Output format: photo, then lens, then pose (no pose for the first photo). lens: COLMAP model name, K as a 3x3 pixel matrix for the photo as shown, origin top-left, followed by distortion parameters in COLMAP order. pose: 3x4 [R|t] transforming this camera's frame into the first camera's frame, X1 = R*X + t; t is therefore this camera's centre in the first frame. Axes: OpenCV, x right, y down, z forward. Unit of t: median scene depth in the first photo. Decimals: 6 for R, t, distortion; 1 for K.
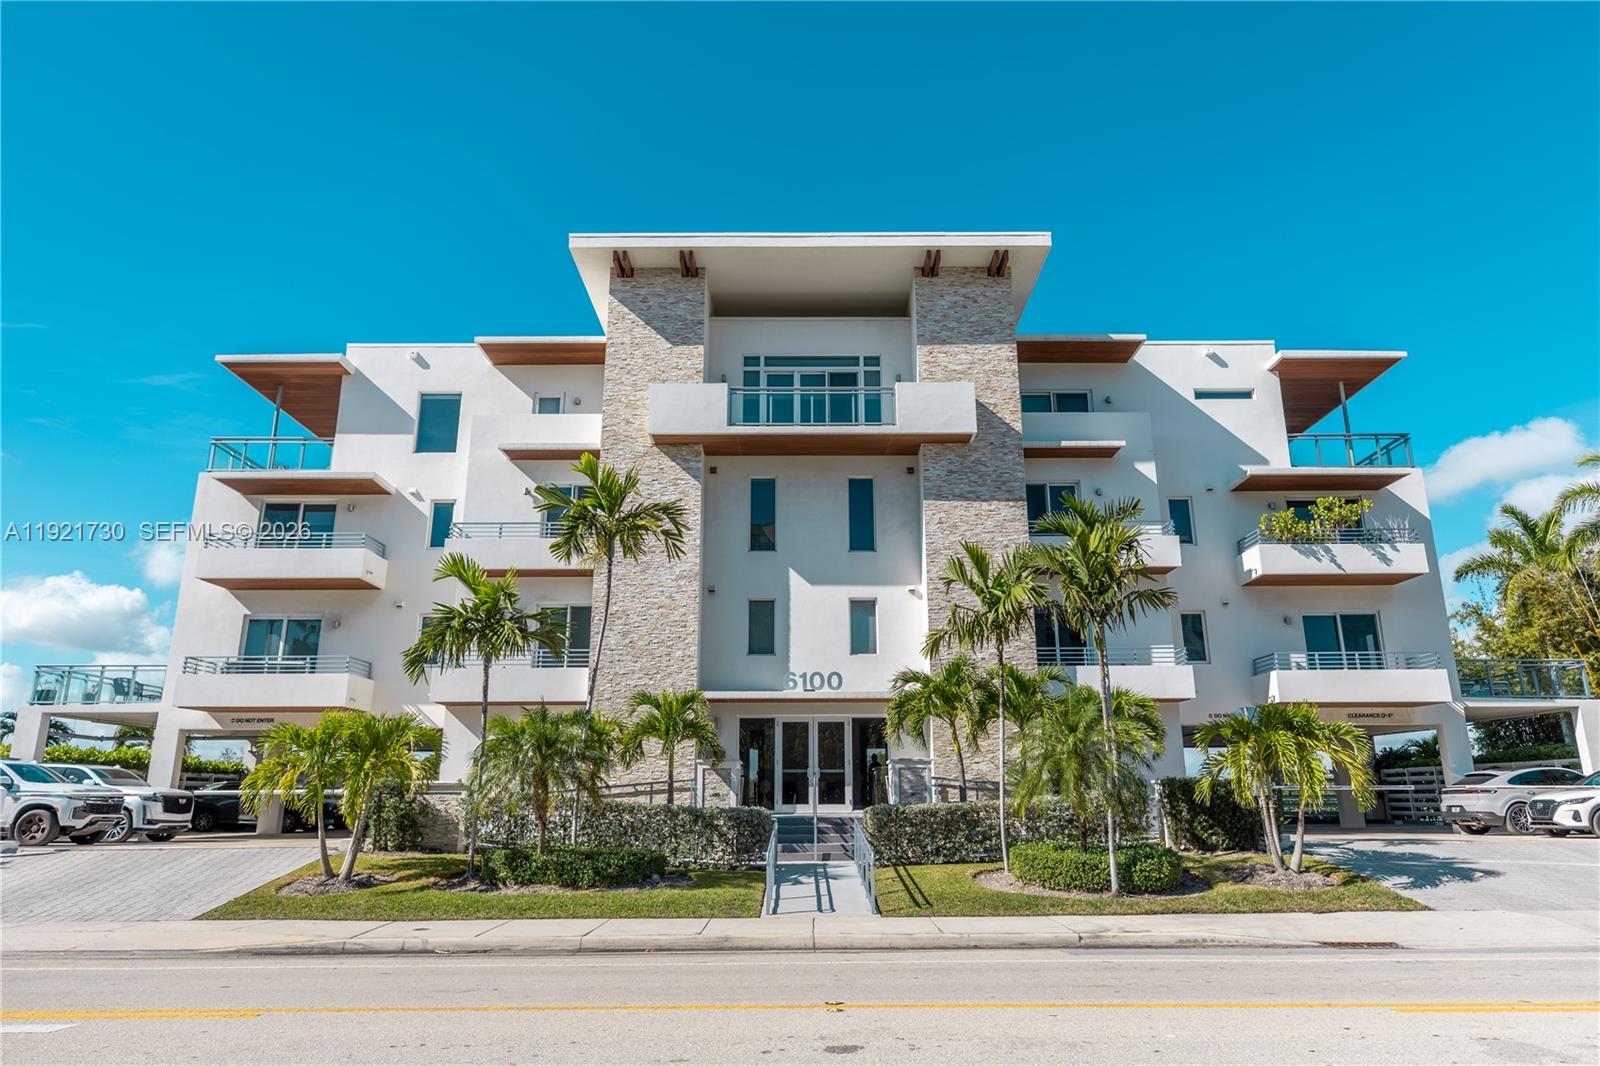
lens RADIAL K [[991.0, 0, 800.0], [0, 991.0, 533.0], [0, 0, 1]] dist [0.001418, 0.001559]
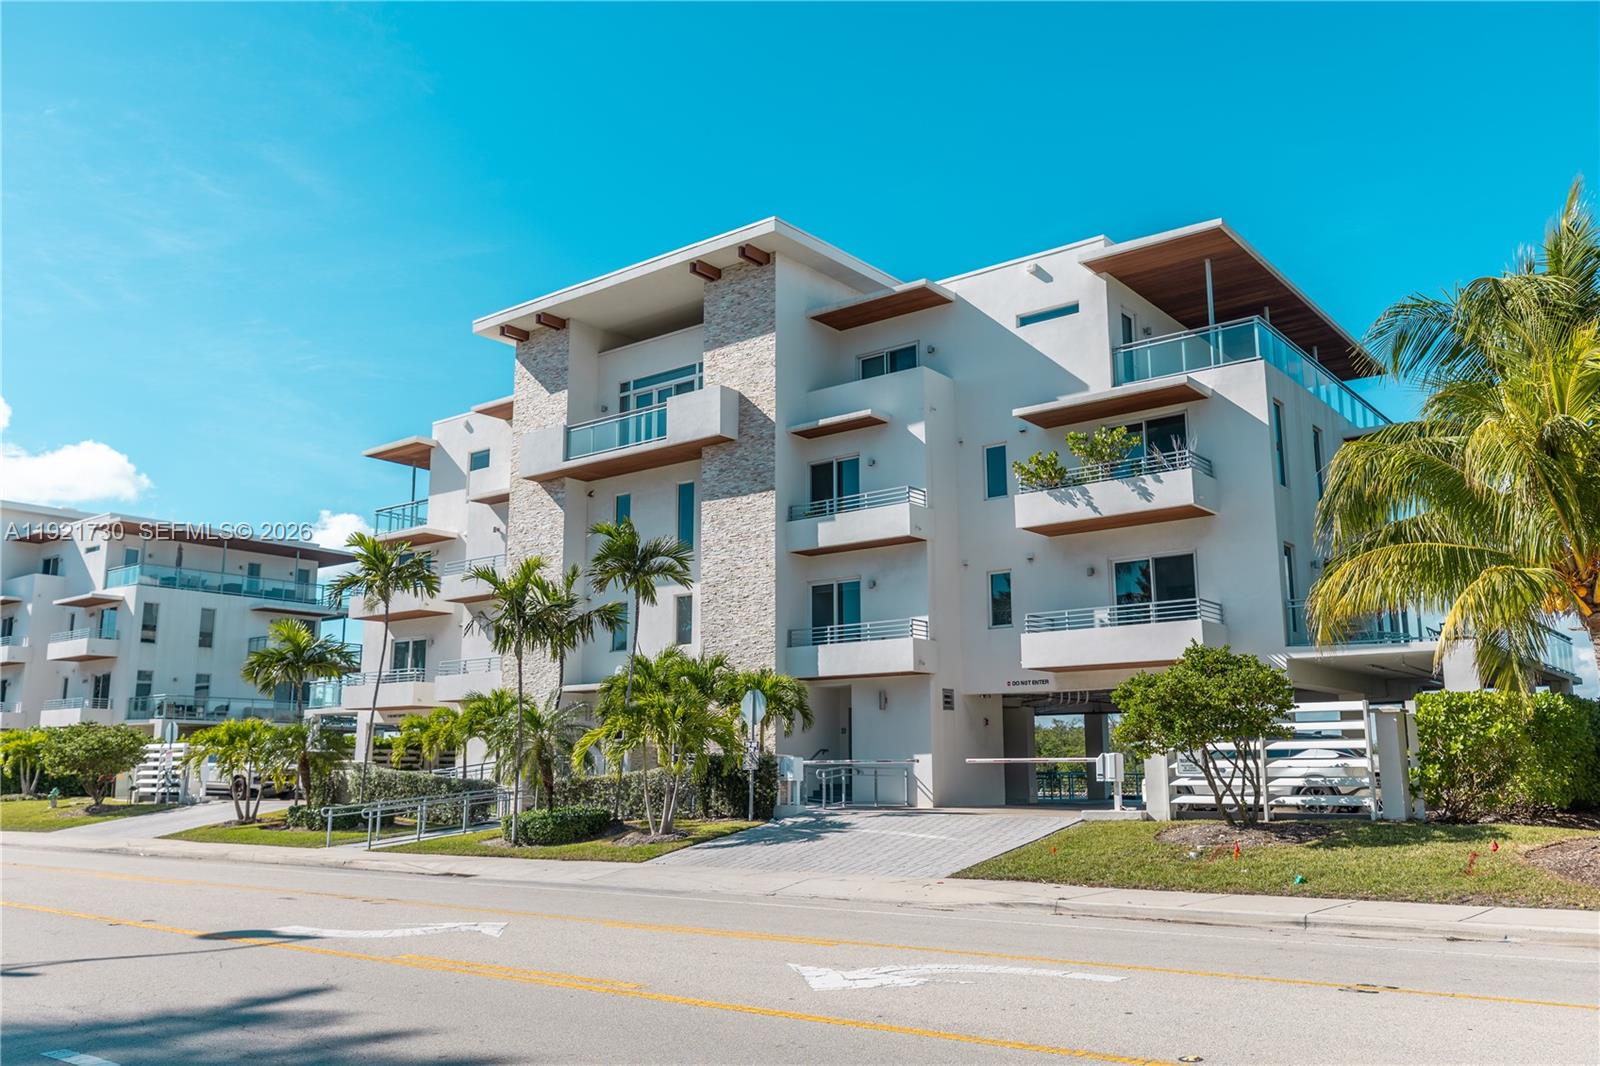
lens RADIAL K [[1276.1, 0, 800.0], [0, 1276.1, 533.0], [0, 0, 1]] dist [-0.000819, -0.003122]
pose [[0.783087, -0.113483, -0.611471, 1.000315], [0.163809, 0.986129, 0.026769, -0.017842], [0.599951, -0.121127, 0.790814, -0.041157]]
